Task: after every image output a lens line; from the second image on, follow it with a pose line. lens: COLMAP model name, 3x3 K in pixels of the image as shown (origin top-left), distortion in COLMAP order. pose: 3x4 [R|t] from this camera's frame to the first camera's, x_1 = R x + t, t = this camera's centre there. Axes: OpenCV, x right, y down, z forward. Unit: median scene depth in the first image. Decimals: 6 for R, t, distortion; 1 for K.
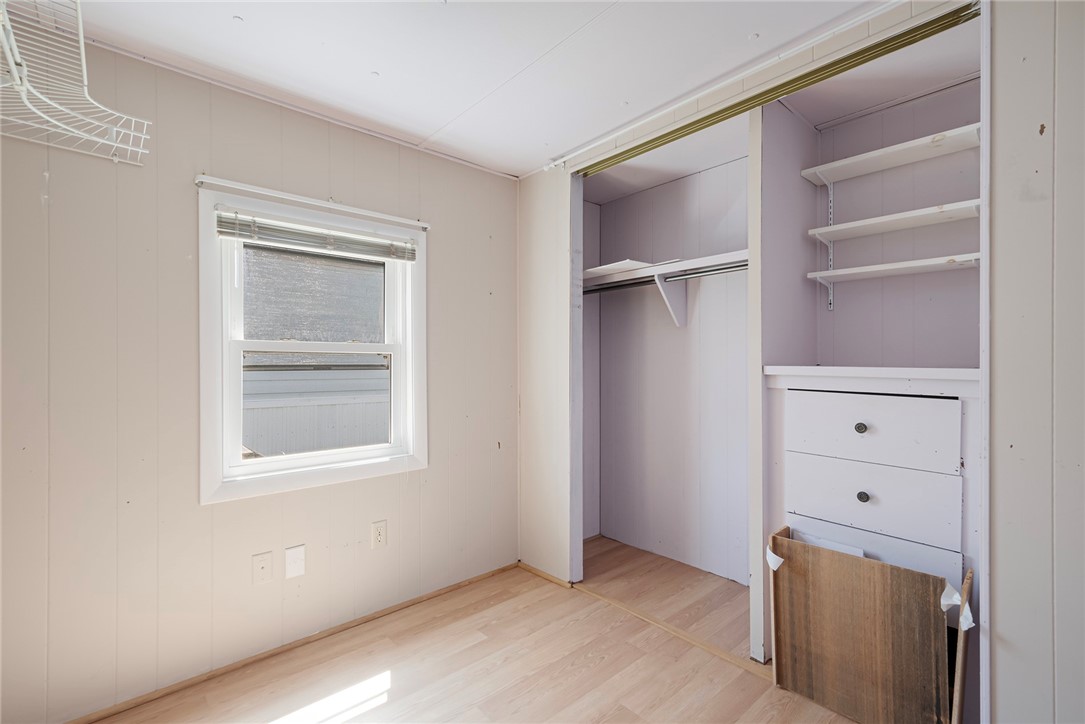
lens RADIAL K [[484.1, 0, 545.3], [0, 484.1, 363.3], [0, 0, 1]] dist [0.003521, -0.000450]
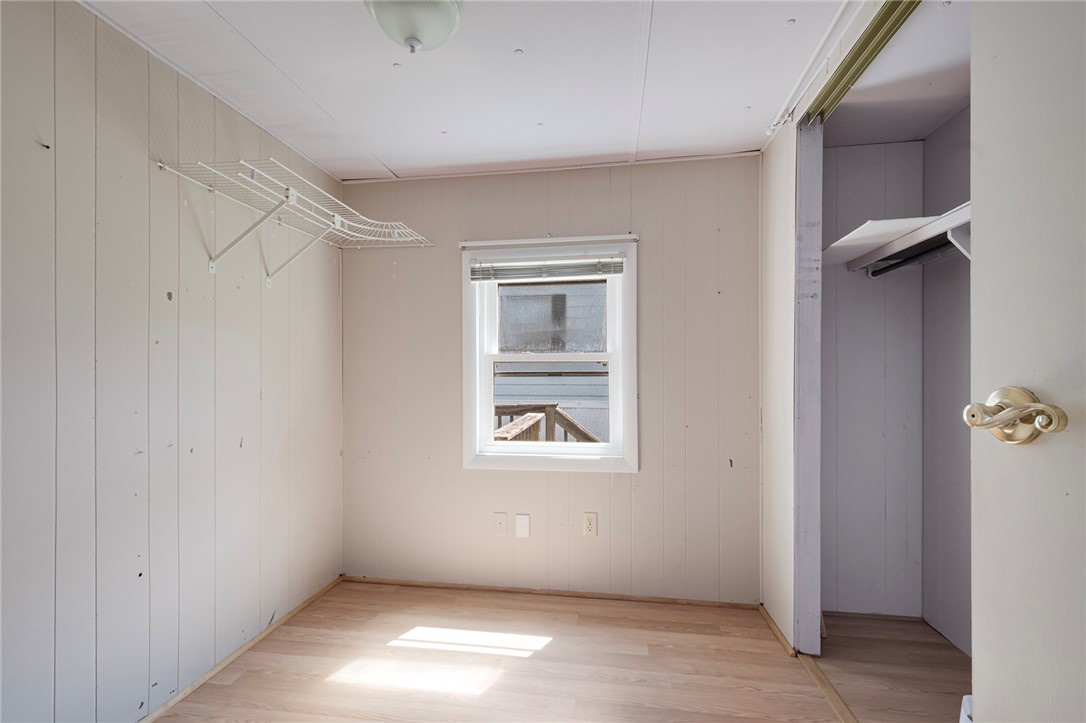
lens RADIAL K [[484.5, 0, 541.5], [0, 484.5, 372.5], [0, 0, 1]] dist [0.003521, -0.000450]
pose [[0.628518, -0.000485, -0.777795, 0.461861], [0.000597, 1.000000, -0.000142, 0.004328], [0.777795, -0.000375, 0.628518, 0.213810]]
